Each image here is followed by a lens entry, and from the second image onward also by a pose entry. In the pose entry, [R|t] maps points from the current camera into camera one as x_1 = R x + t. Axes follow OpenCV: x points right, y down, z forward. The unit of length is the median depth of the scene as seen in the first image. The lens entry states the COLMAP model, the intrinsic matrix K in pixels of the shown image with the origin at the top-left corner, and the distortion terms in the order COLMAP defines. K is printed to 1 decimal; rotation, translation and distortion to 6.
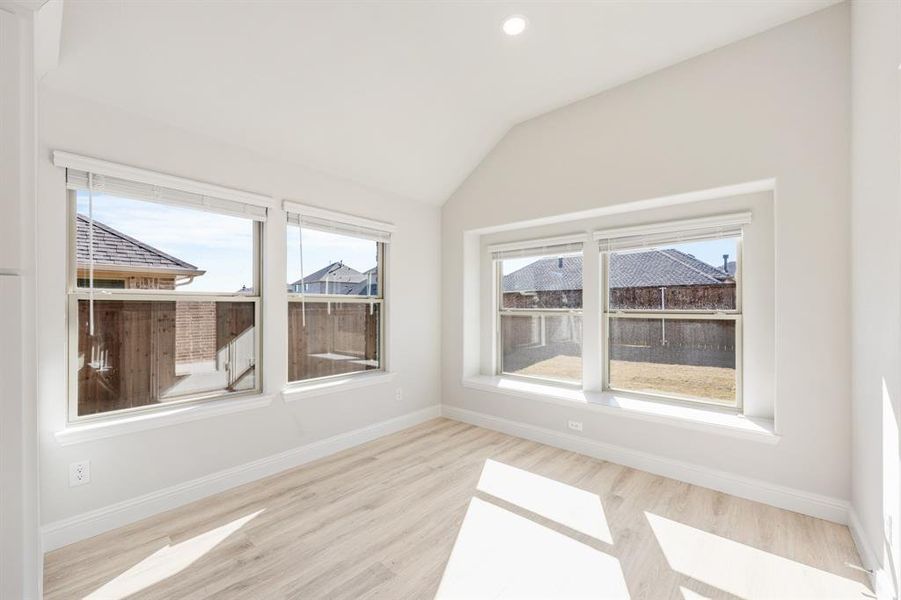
lens RADIAL K [[360.9, 0, 449.2], [0, 360.9, 305.3], [0, 0, 1]] dist [0.000335, 0.000111]
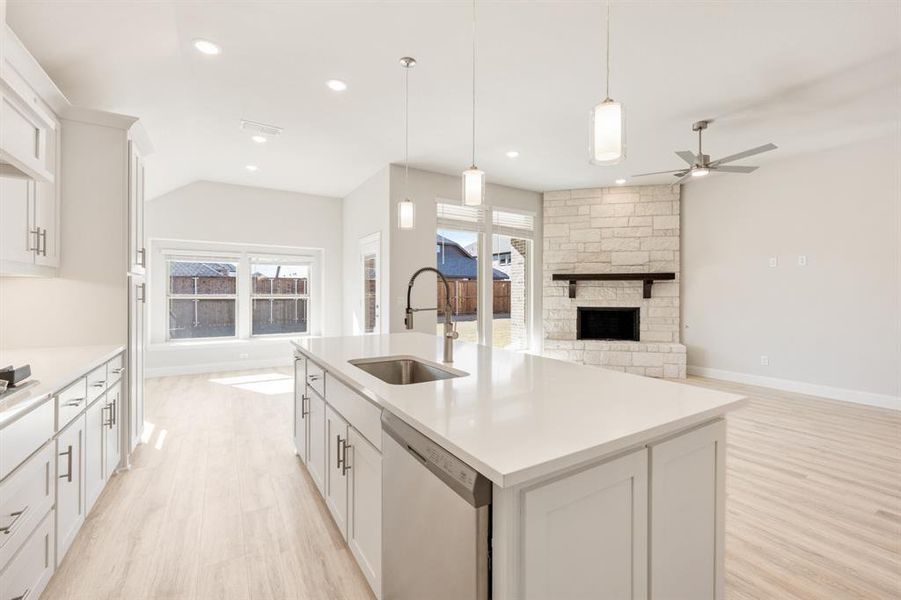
lens RADIAL K [[383.2, 0, 456.2], [0, 383.2, 293.2], [0, 0, 1]] dist [0.000774, -0.000051]
pose [[0.295343, 0.001347, 0.955390, -1.171133], [-0.002801, 0.999996, -0.000544, 0.002066], [-0.955387, -0.002516, 0.295346, -0.628629]]
